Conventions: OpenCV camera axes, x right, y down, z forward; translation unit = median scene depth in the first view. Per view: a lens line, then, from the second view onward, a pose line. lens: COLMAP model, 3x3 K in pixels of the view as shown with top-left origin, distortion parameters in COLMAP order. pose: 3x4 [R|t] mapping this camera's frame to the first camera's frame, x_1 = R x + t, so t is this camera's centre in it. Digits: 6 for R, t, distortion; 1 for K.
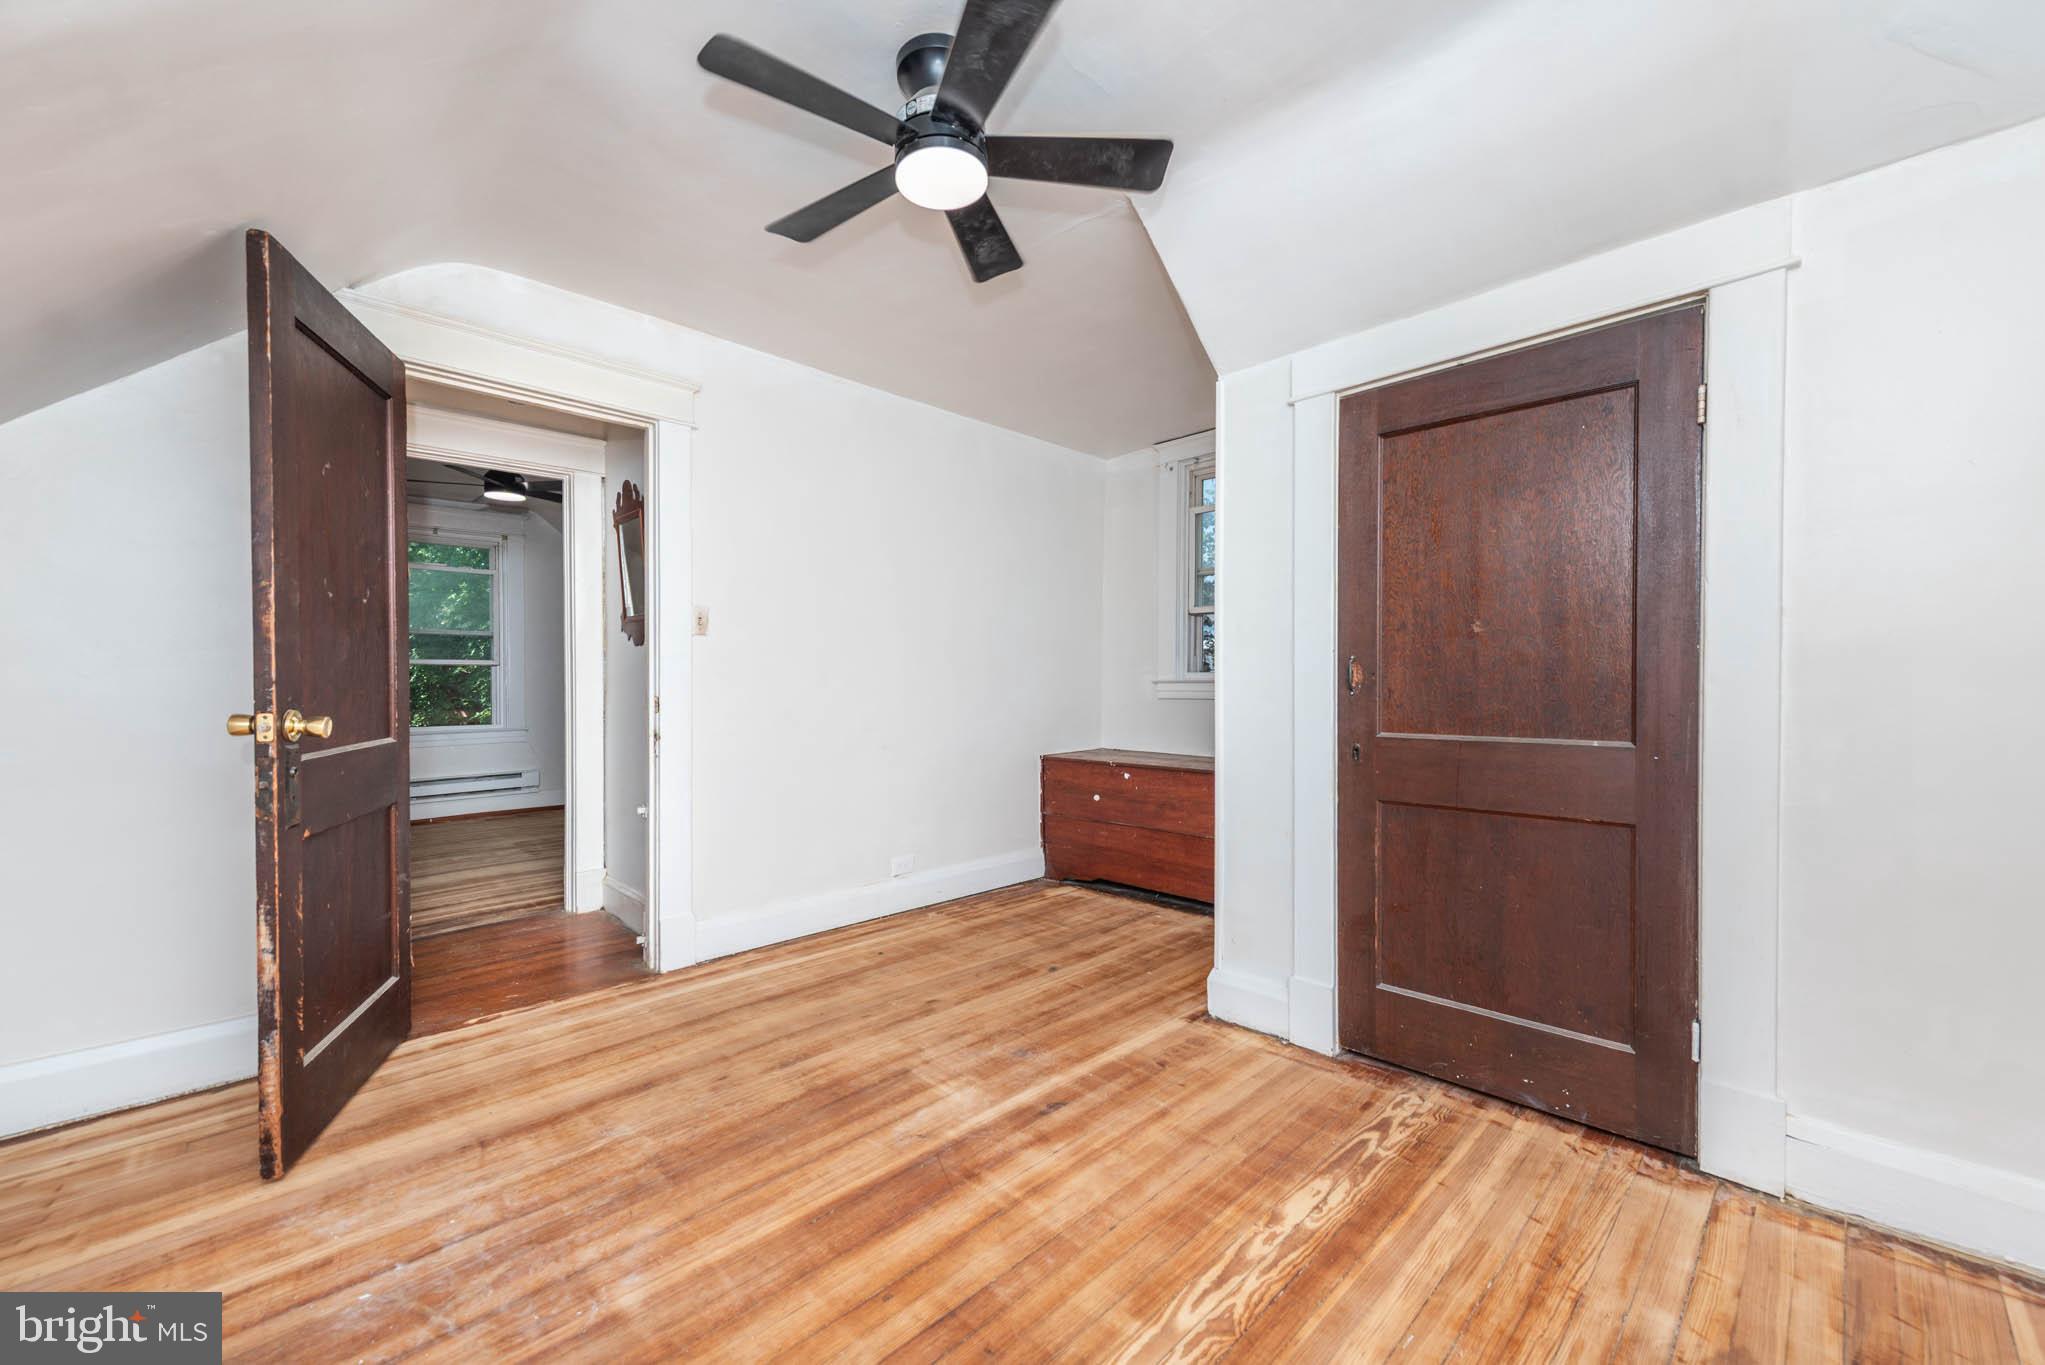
lens RADIAL K [[824.9, 0, 1013.0], [0, 824.9, 681.2], [0, 0, 1]] dist [0.007330, -0.000656]
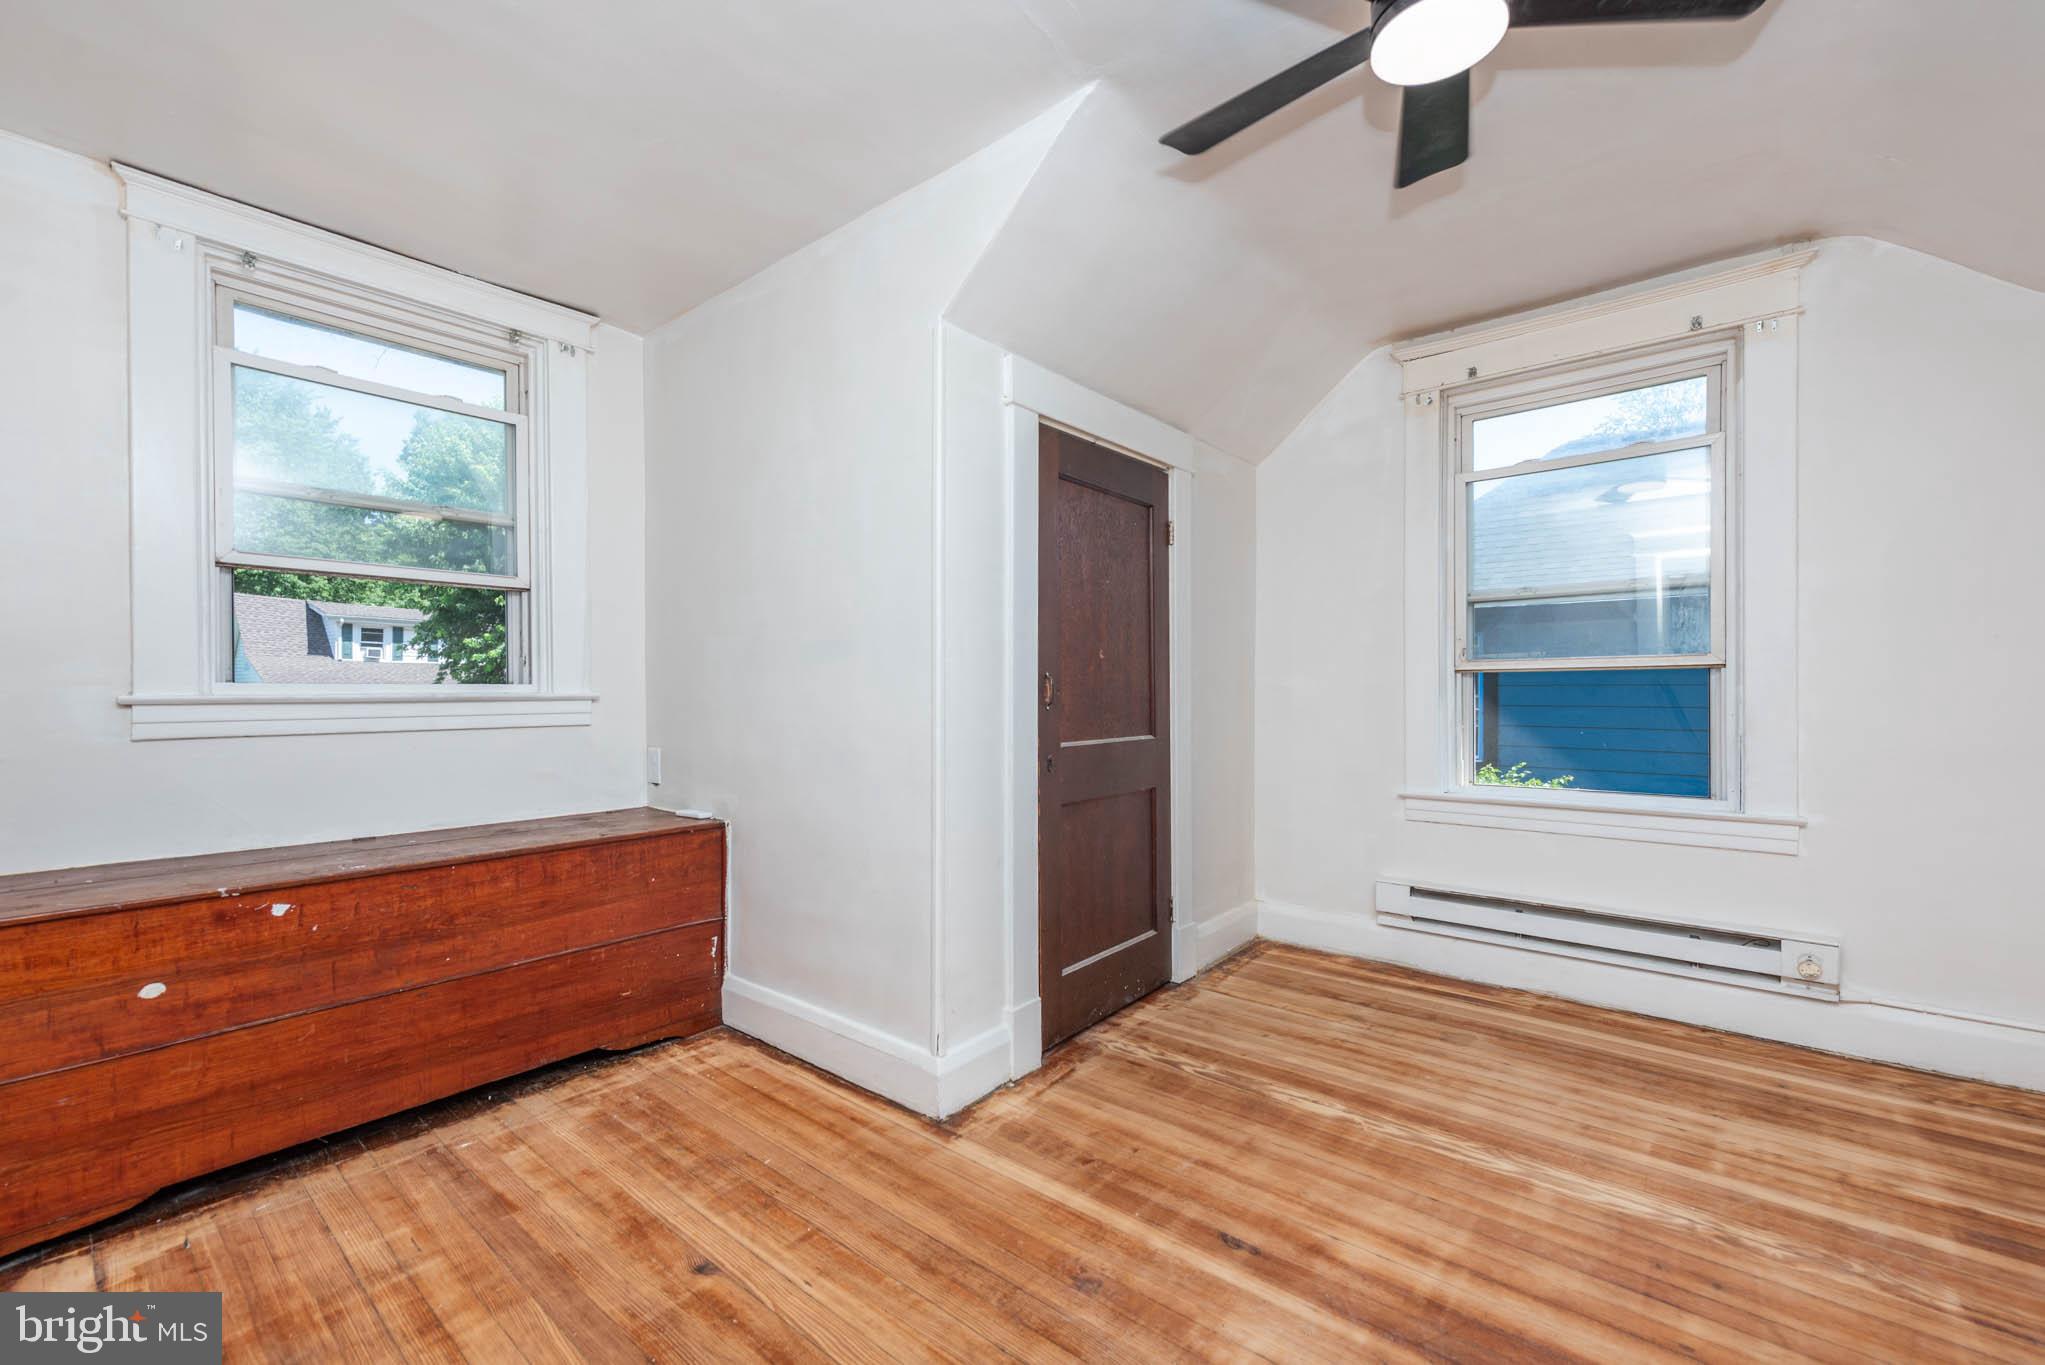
lens RADIAL K [[824.9, 0, 1018.2], [0, 824.9, 690.1], [0, 0, 1]] dist [0.007330, -0.000656]
pose [[-0.090942, 0.005121, 0.995843, -0.694483], [0.006031, 0.999971, -0.004591, -0.004291], [-0.995838, 0.005588, -0.090970, 1.240671]]
